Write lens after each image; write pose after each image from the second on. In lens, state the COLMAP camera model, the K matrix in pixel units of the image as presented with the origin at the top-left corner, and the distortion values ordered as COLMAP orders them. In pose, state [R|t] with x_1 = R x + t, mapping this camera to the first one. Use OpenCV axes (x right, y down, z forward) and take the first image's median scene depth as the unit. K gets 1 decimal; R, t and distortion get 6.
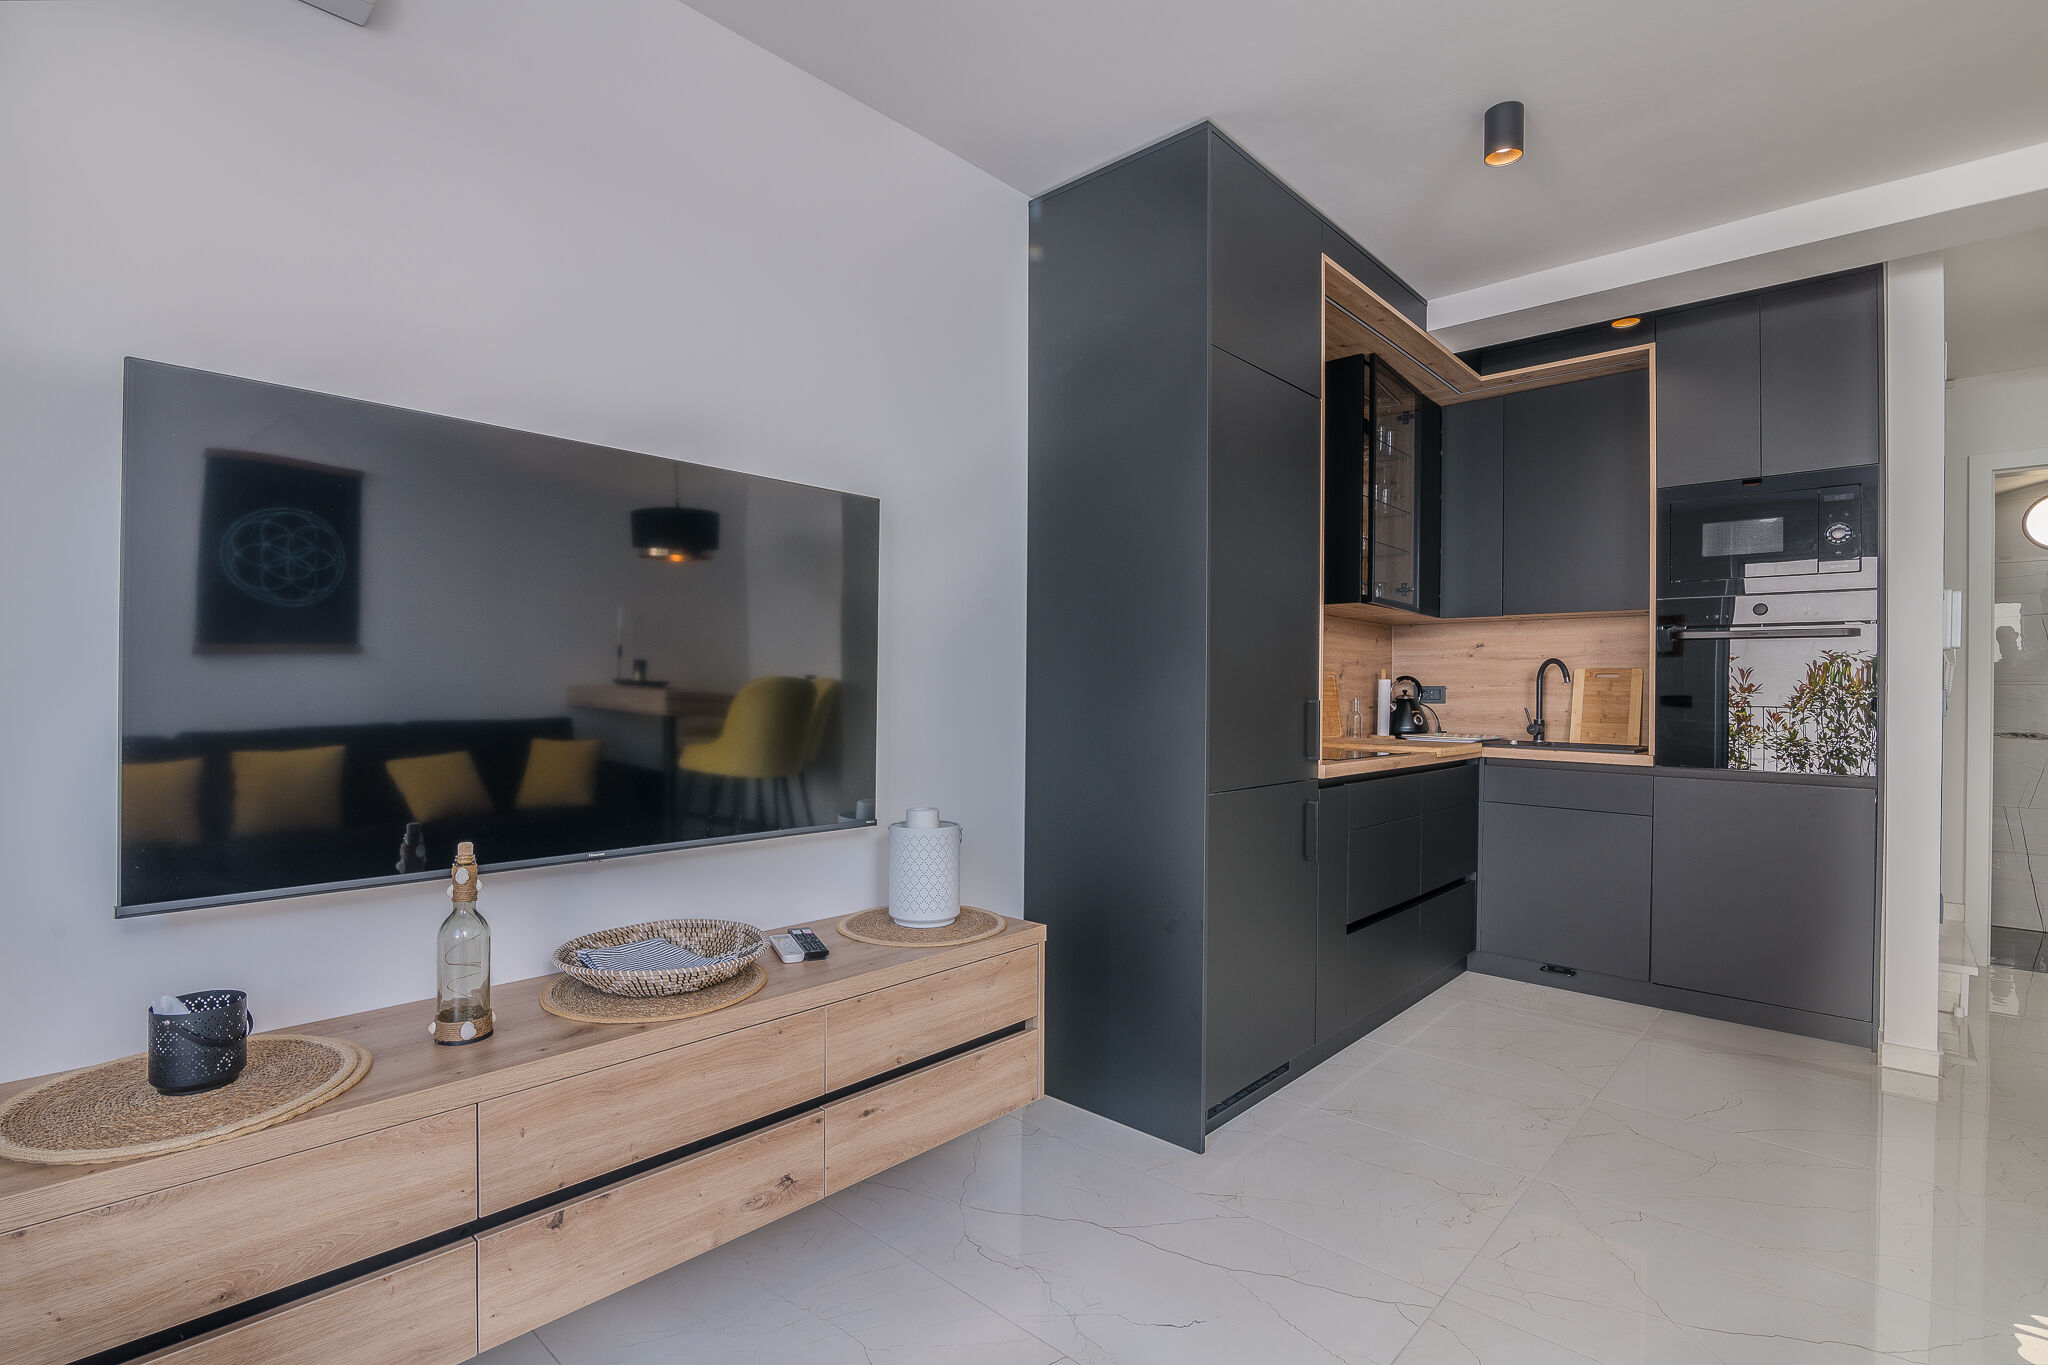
lens RADIAL K [[958.6, 0, 1007.3], [0, 958.6, 688.0], [0, 0, 1]] dist [-0.017635, 0.000814]
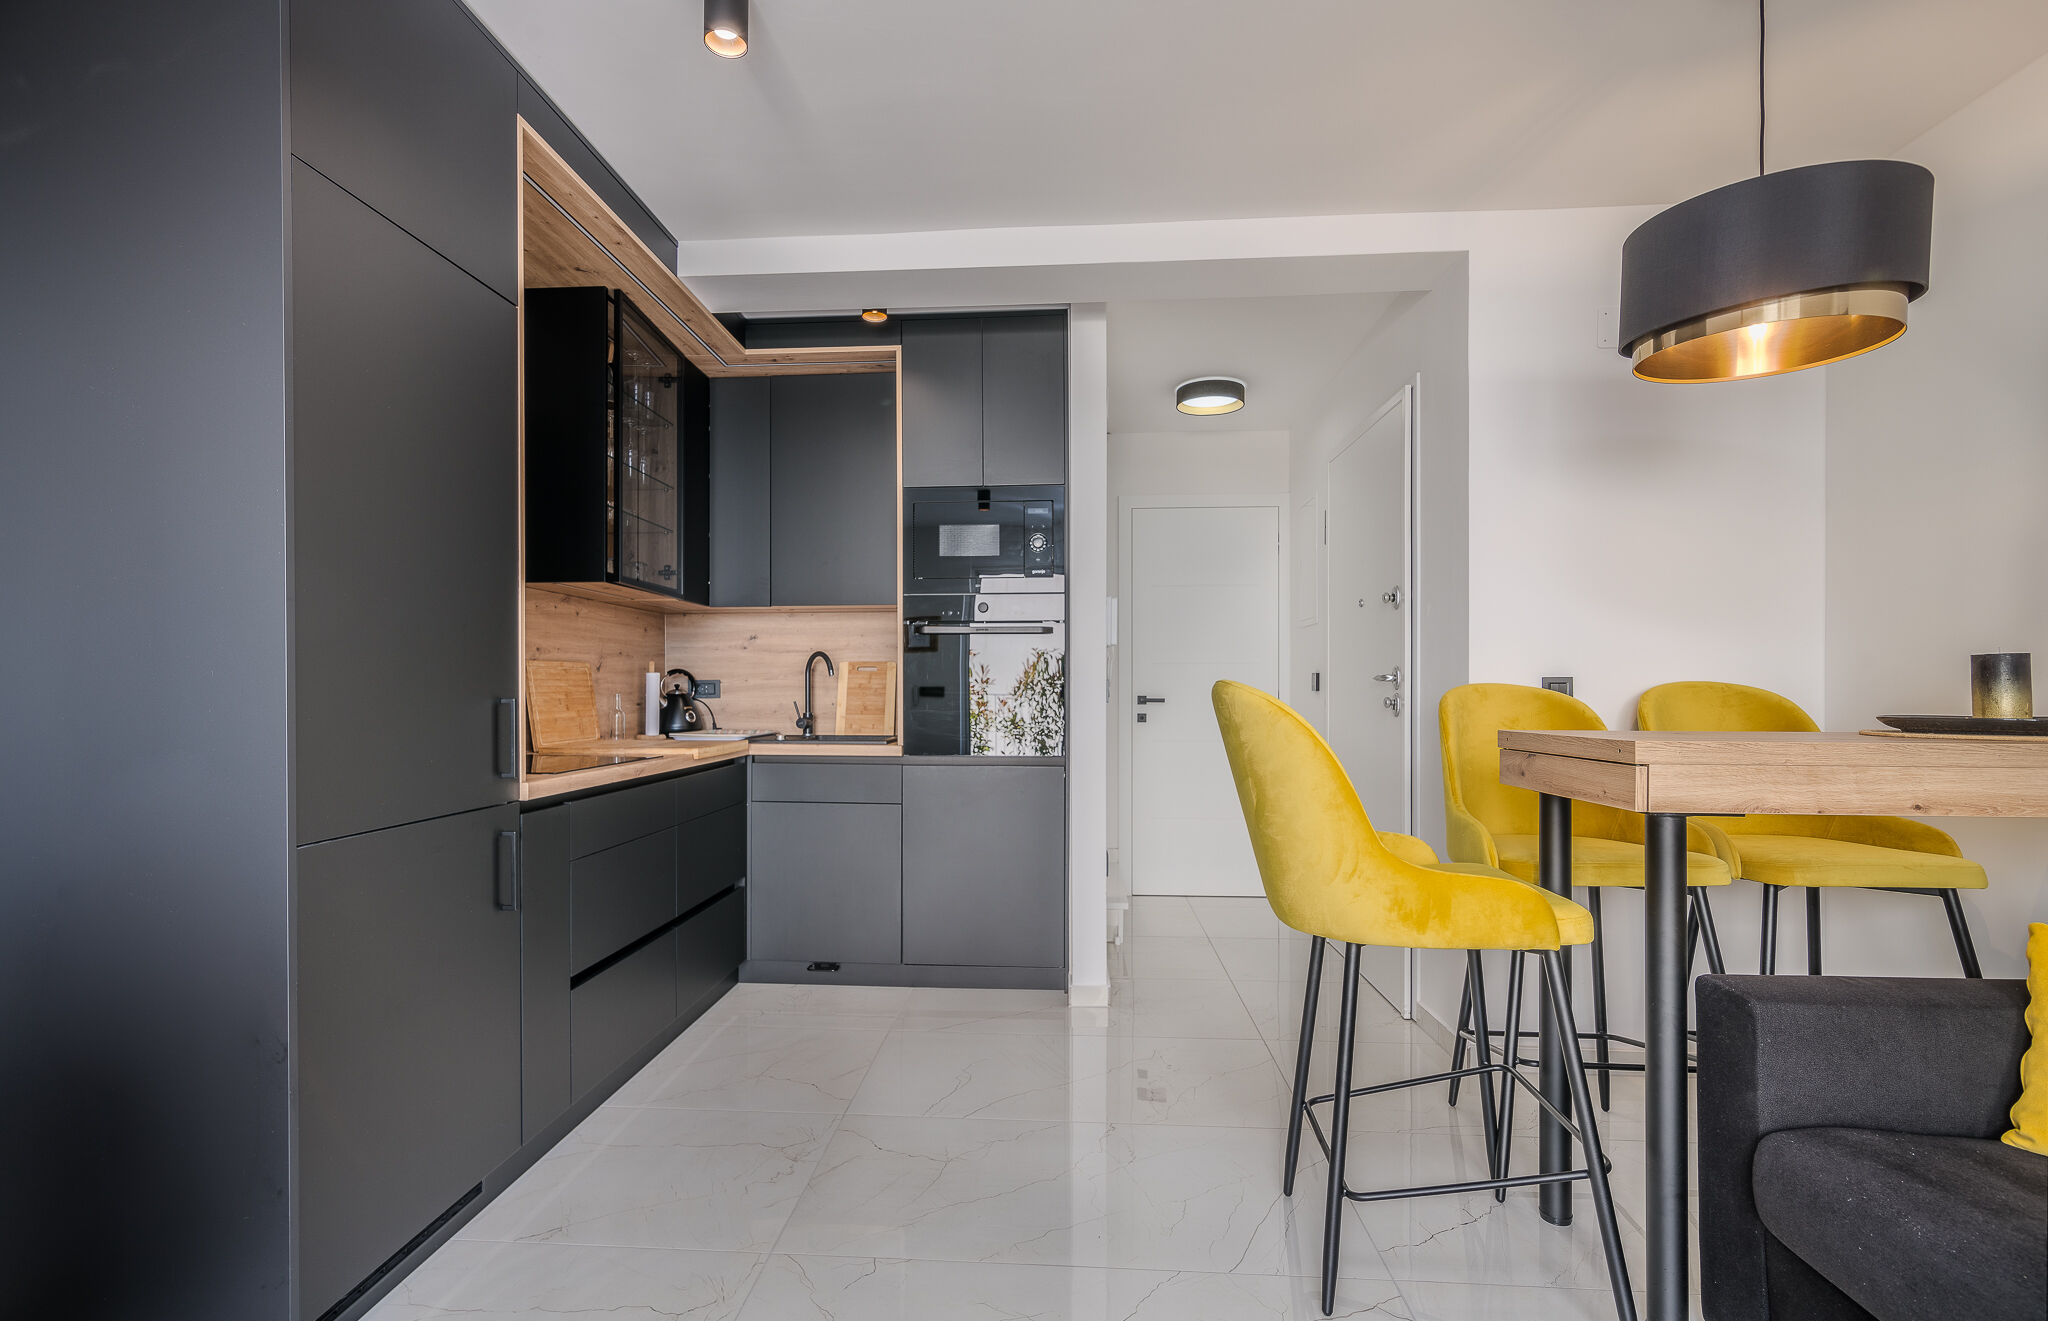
lens RADIAL K [[916.6, 0, 1002.8], [0, 916.6, 689.6], [0, 0, 1]] dist [-0.001284, -0.000117]
pose [[0.779212, -0.012715, 0.626632, 0.121074], [0.008151, 0.999915, 0.010154, 0.000745], [-0.626708, -0.002804, 0.779249, 0.132501]]
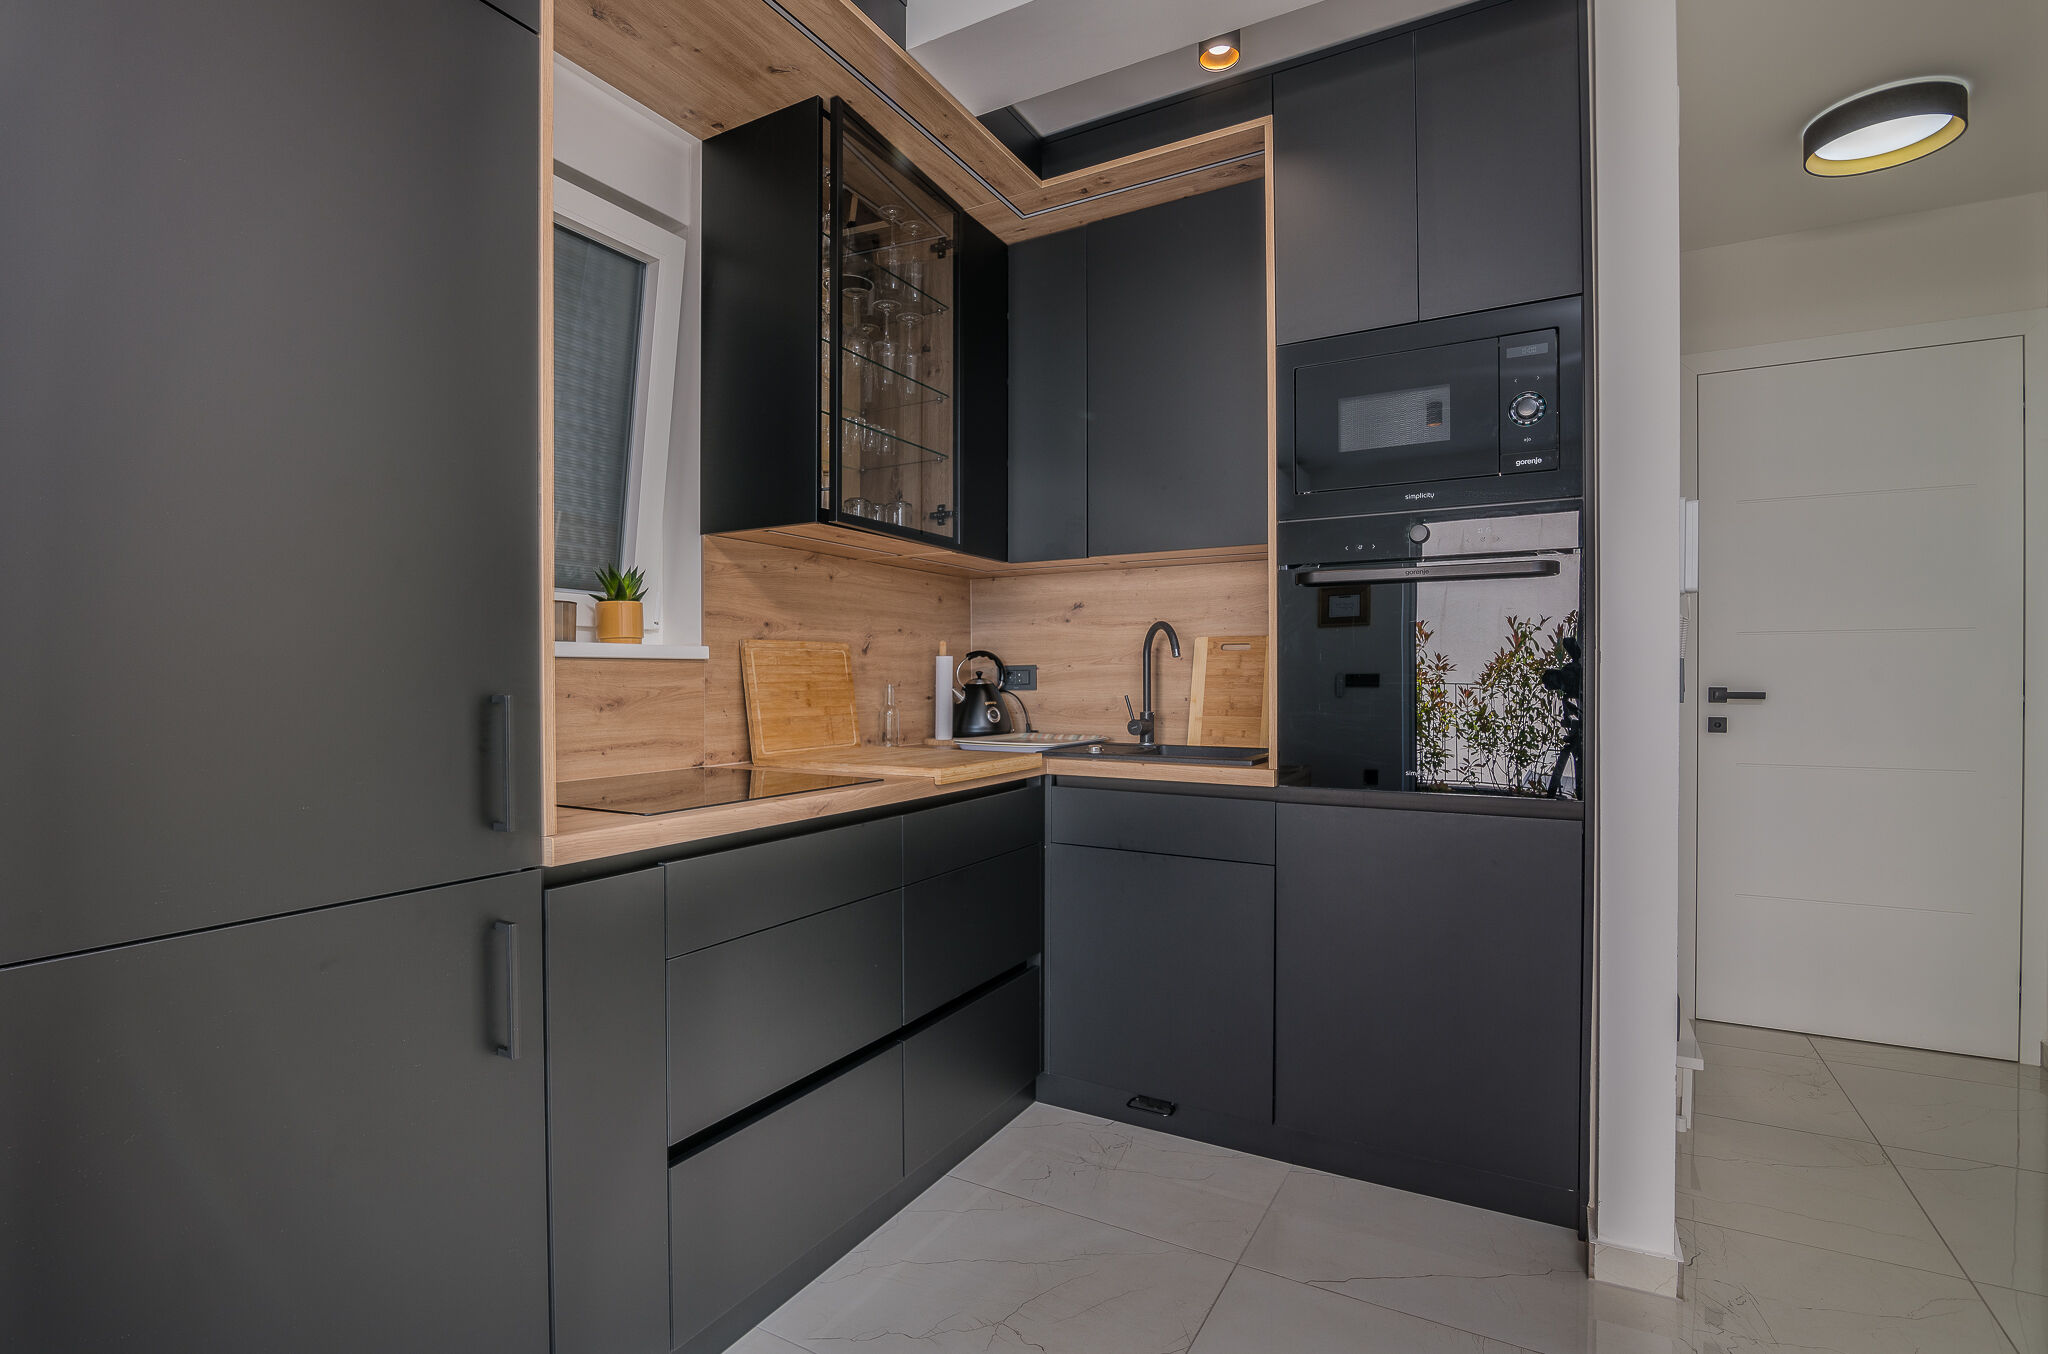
lens RADIAL K [[942.7, 0, 1017.2], [0, 942.7, 681.6], [0, 0, 1]] dist [-0.019794, 0.000040]
pose [[0.973684, -0.015018, 0.227405, 0.322014], [0.013206, 0.999868, 0.009488, 0.003707], [-0.227518, -0.006235, 0.973754, 0.374125]]
